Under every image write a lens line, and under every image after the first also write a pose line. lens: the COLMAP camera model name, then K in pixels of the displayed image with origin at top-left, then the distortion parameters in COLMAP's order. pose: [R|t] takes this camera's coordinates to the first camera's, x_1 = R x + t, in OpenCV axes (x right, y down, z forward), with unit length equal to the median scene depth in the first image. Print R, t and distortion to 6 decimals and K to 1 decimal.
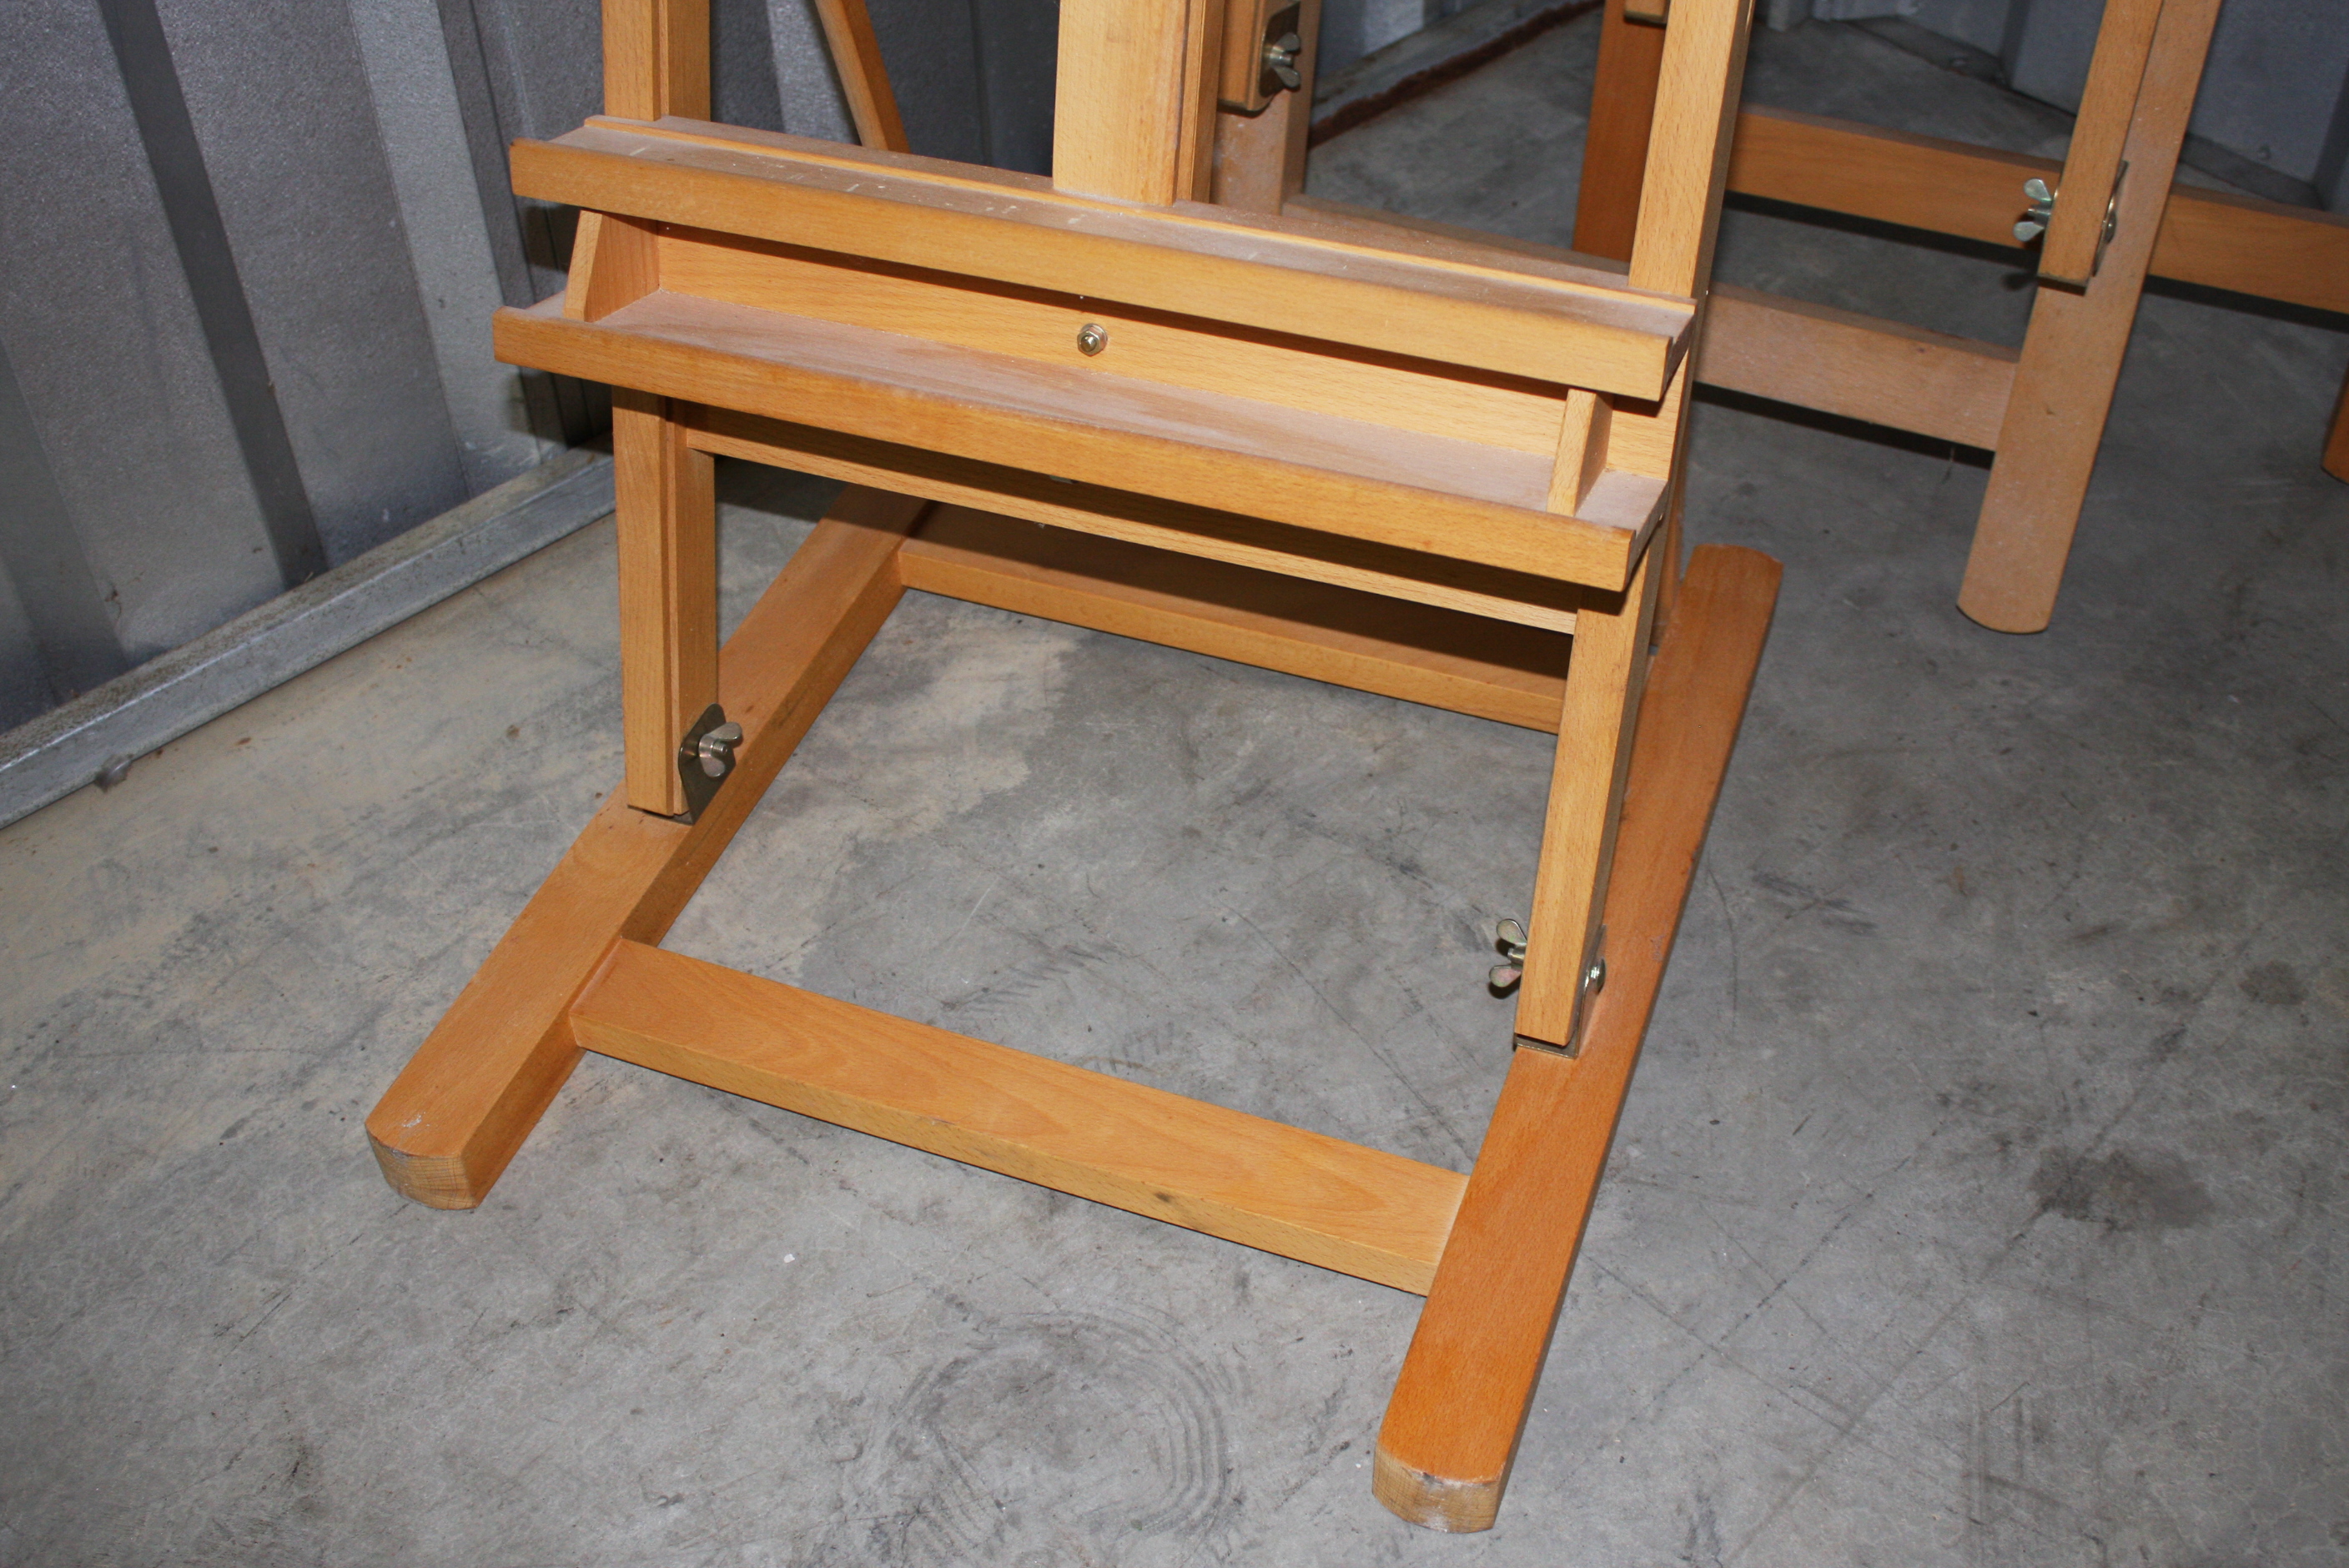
lens RADIAL K [[2568.7, 0, 1174.5], [0, 2568.7, 784.0], [0, 0, 1]] dist [-0.177973, 0.350701]
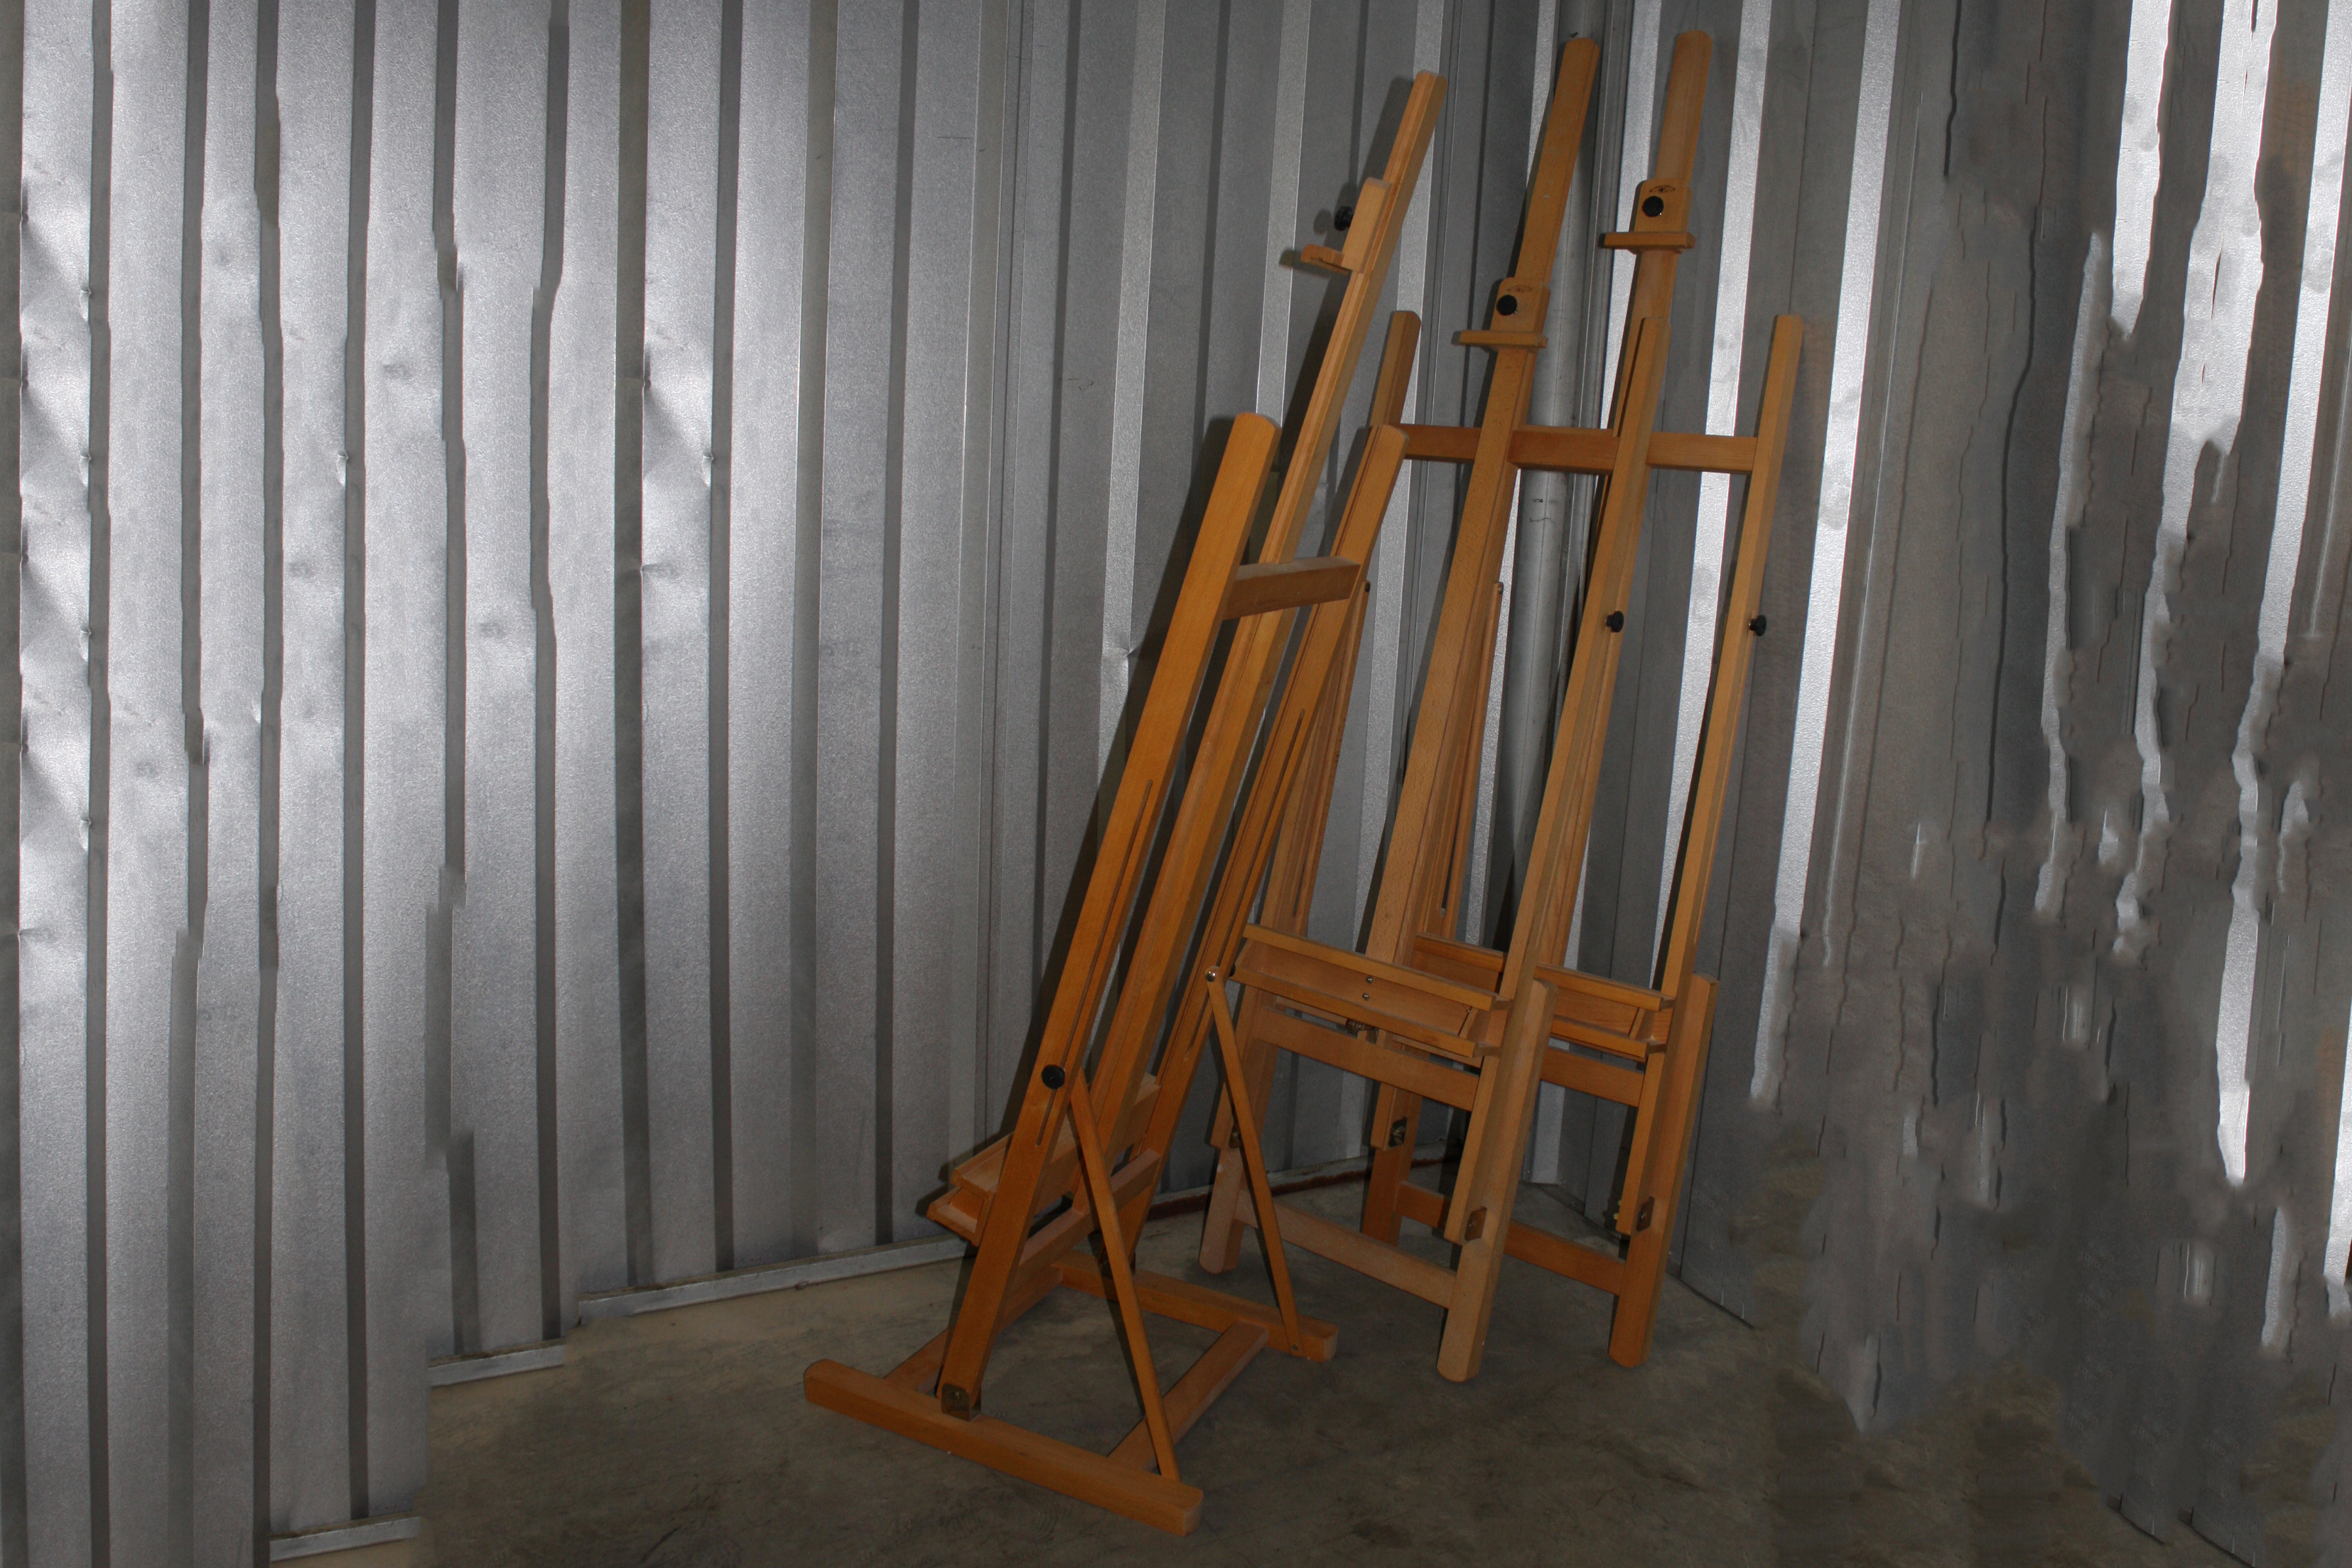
lens RADIAL K [[1860.3, 0, 1250.0], [0, 1860.3, 743.4], [0, 0, 1]] dist [-0.119238, 0.088974]
pose [[0.960536, 0.121788, -0.250078, 0.553848], [-0.234667, 0.837500, -0.493482, 0.404050], [0.149340, 0.532692, 0.833028, -1.070012]]
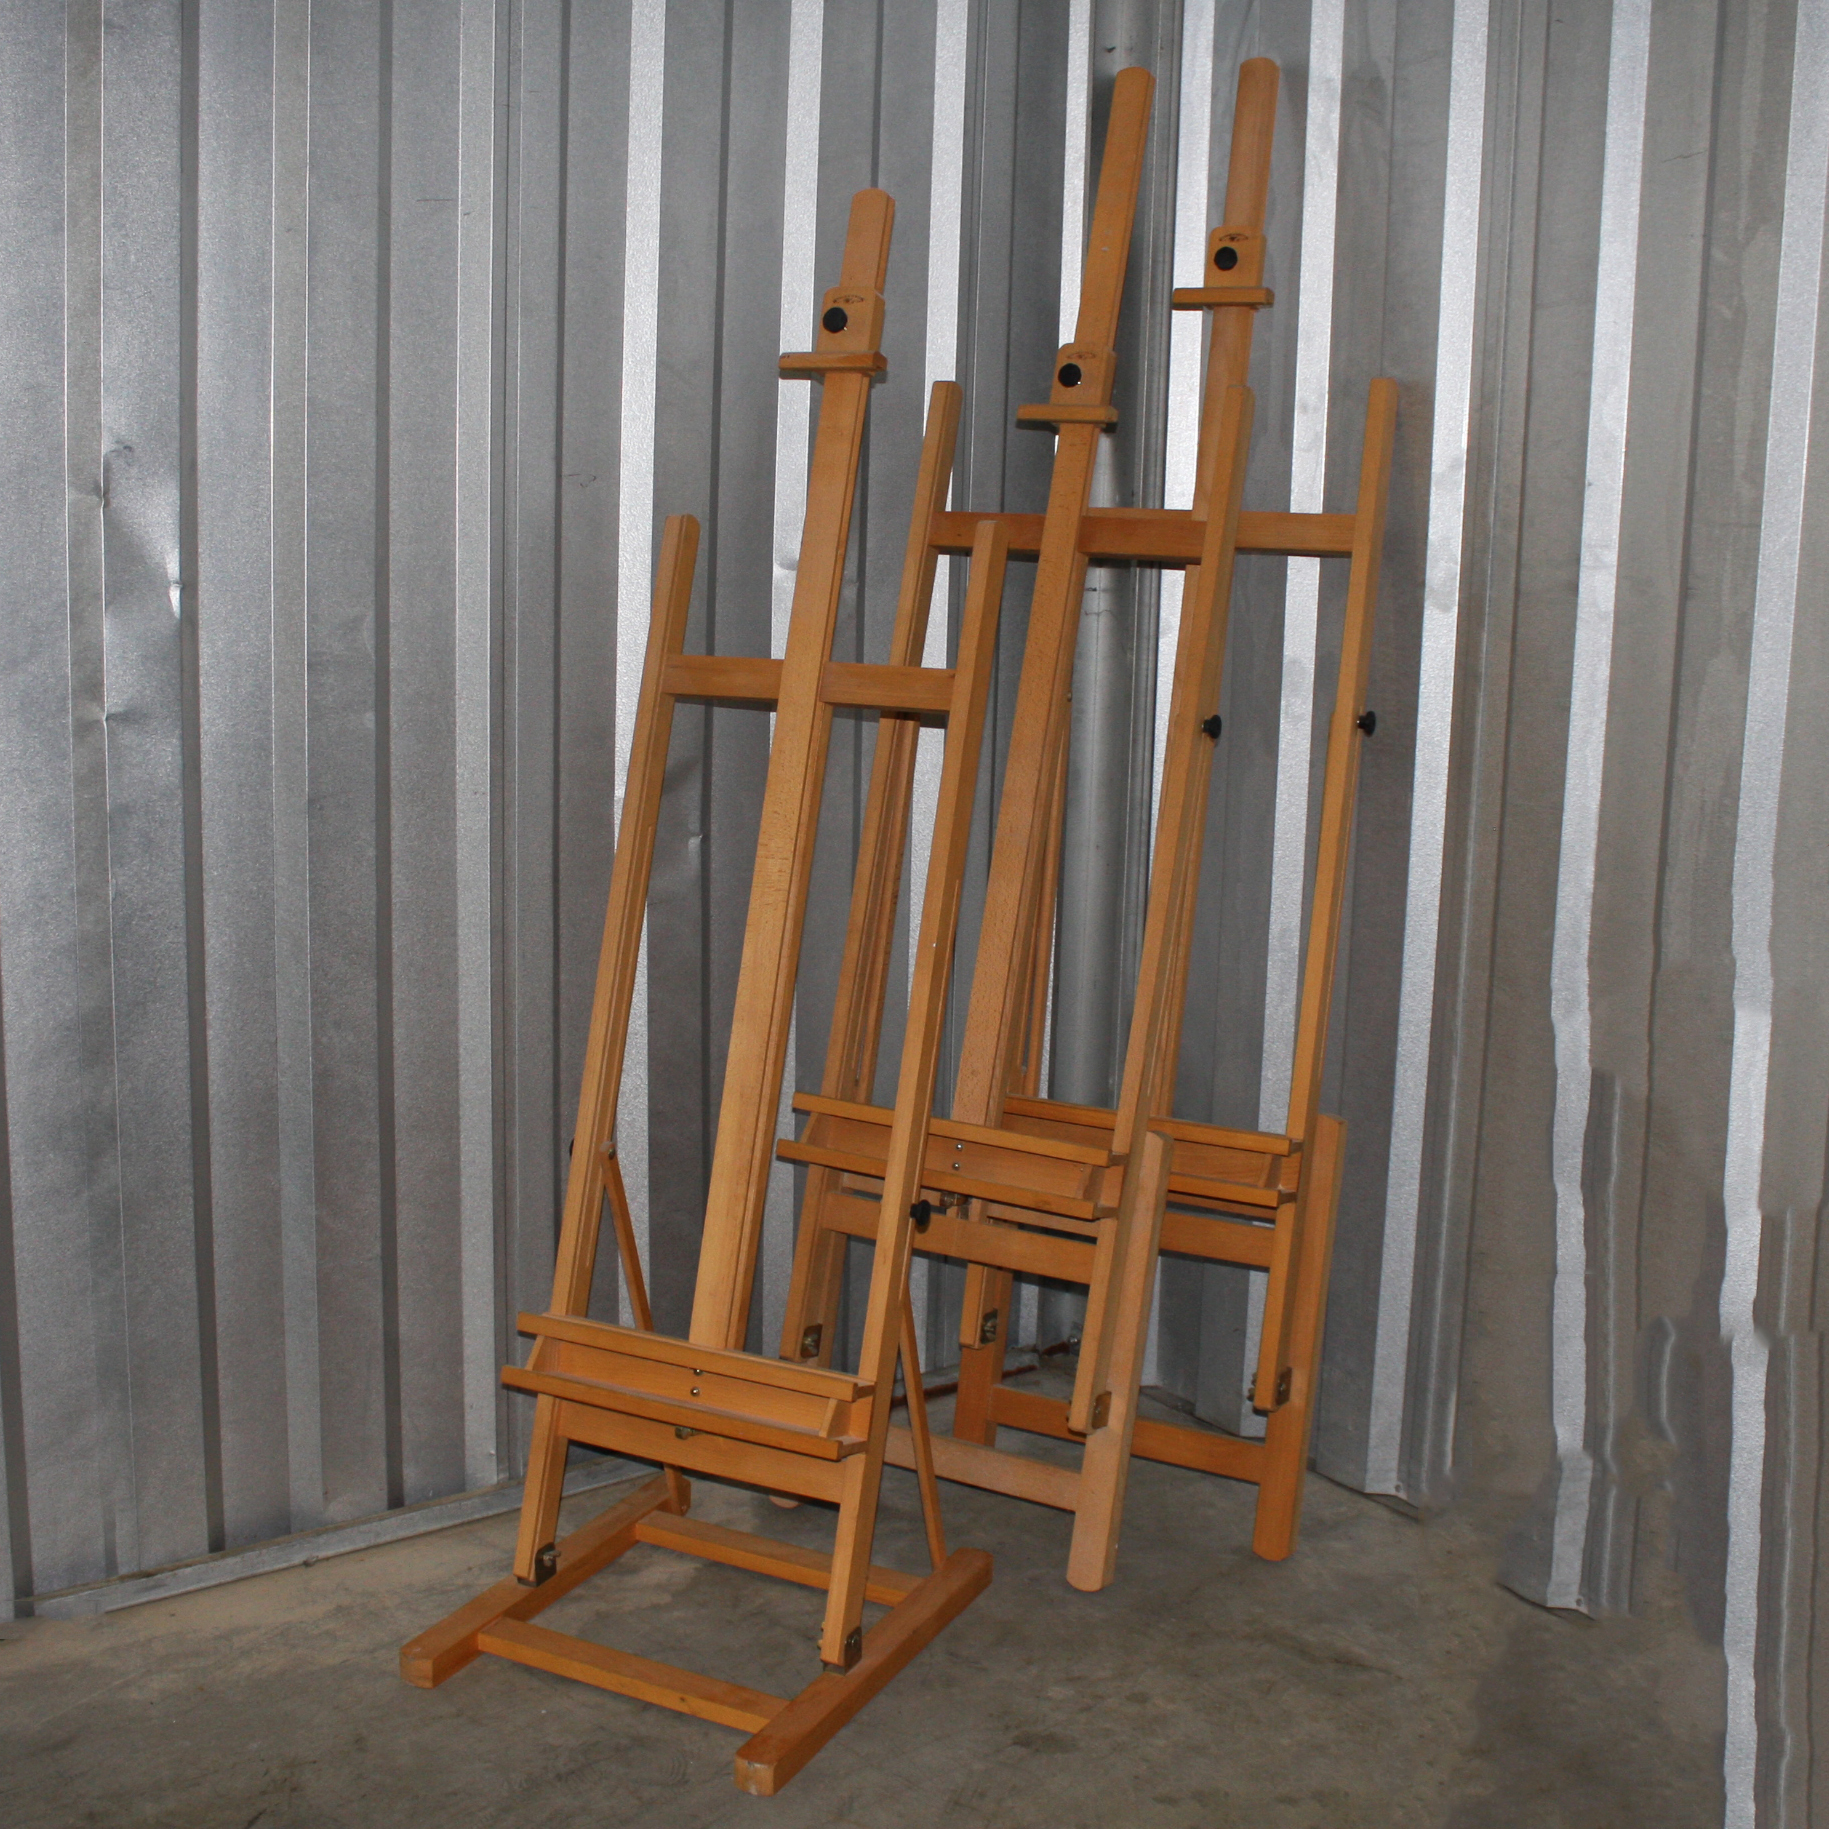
lens RADIAL K [[2702.0, 0, 914.5], [0, 2702.0, 914.5], [0, 0, 1]] dist [-0.077871, -0.154290]
pose [[0.992779, 0.064404, -0.101205, 0.402661], [-0.108058, 0.846500, -0.521307, 0.773498], [0.052096, 0.528479, 0.847347, -1.563880]]
